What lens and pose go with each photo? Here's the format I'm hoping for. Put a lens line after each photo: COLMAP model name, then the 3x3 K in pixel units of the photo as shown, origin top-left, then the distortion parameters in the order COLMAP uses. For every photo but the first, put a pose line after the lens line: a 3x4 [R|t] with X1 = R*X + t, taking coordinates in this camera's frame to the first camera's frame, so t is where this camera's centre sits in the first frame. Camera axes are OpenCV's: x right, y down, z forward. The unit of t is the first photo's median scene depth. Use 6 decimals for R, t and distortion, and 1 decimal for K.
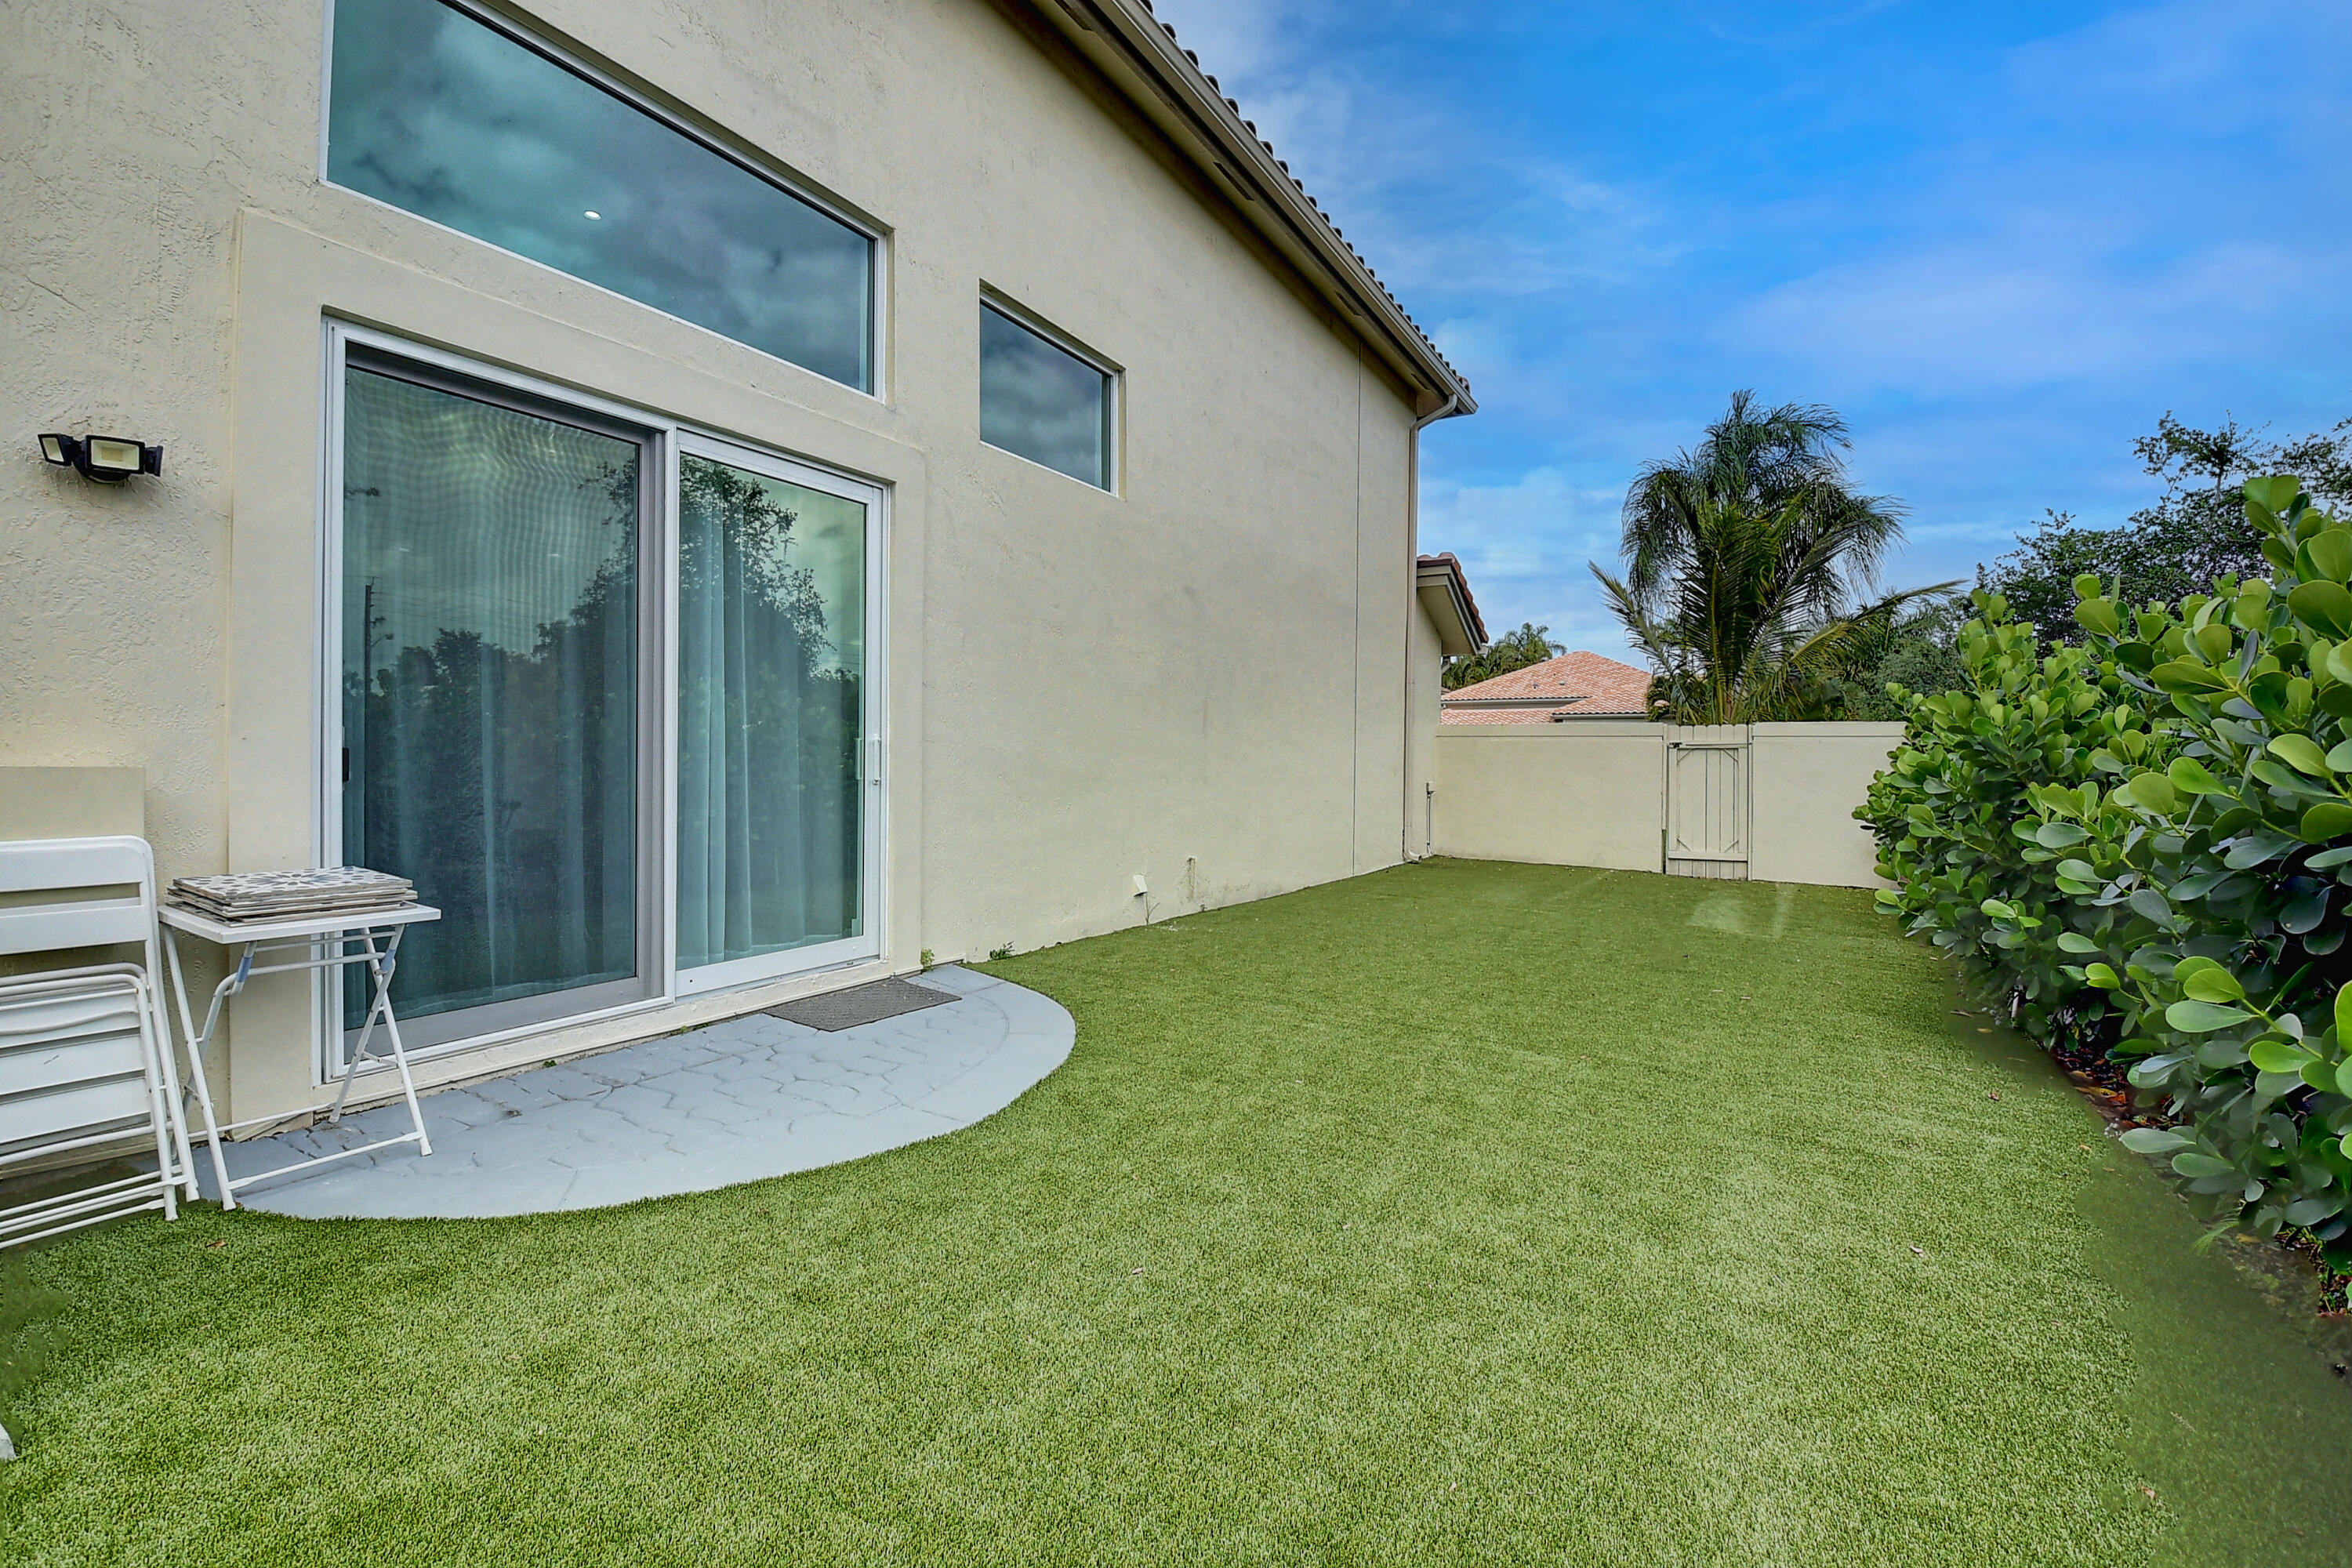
lens RADIAL K [[1031.6, 0, 1162.3], [0, 1031.6, 763.2], [0, 0, 1]] dist [-0.000194, -0.020416]
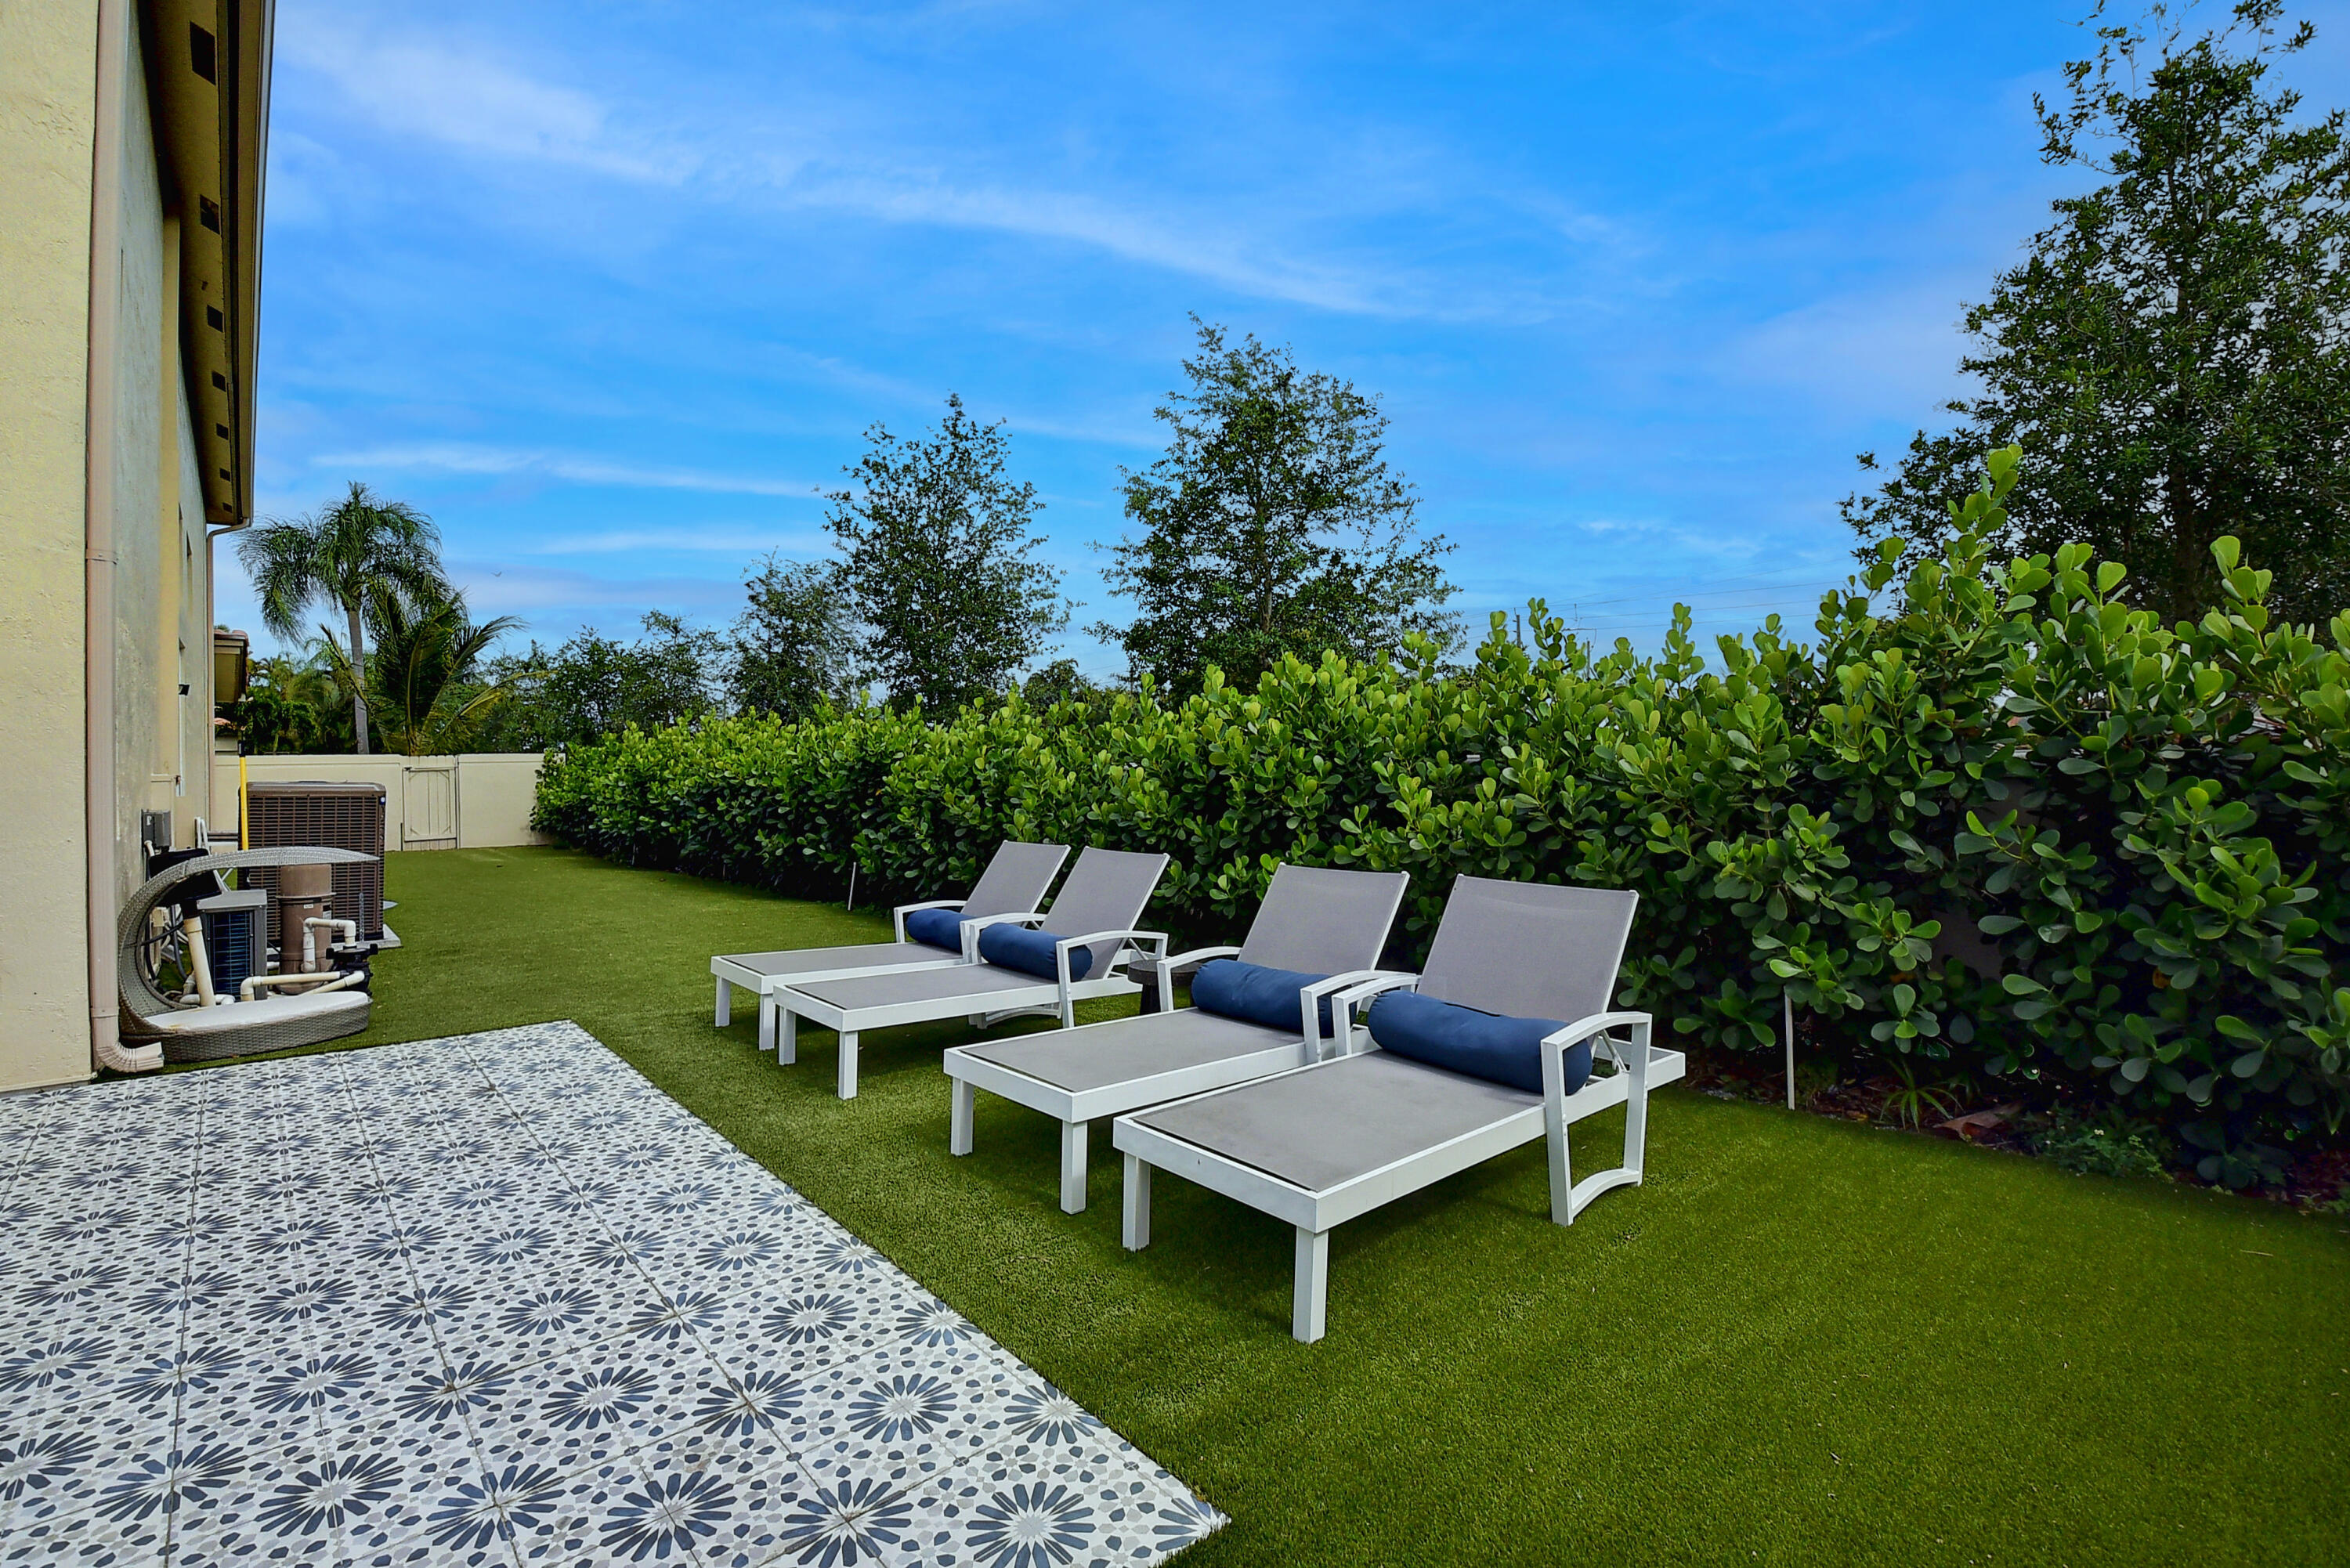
lens RADIAL K [[1030.7, 0, 1161.3], [0, 1030.7, 763.2], [0, 0, 1]] dist [-0.000194, -0.020416]
pose [[0.293862, -0.014913, 0.955732, -0.675304], [0.025936, 0.999635, 0.007623, -0.008066], [-0.955496, 0.022548, 0.294141, -0.574155]]
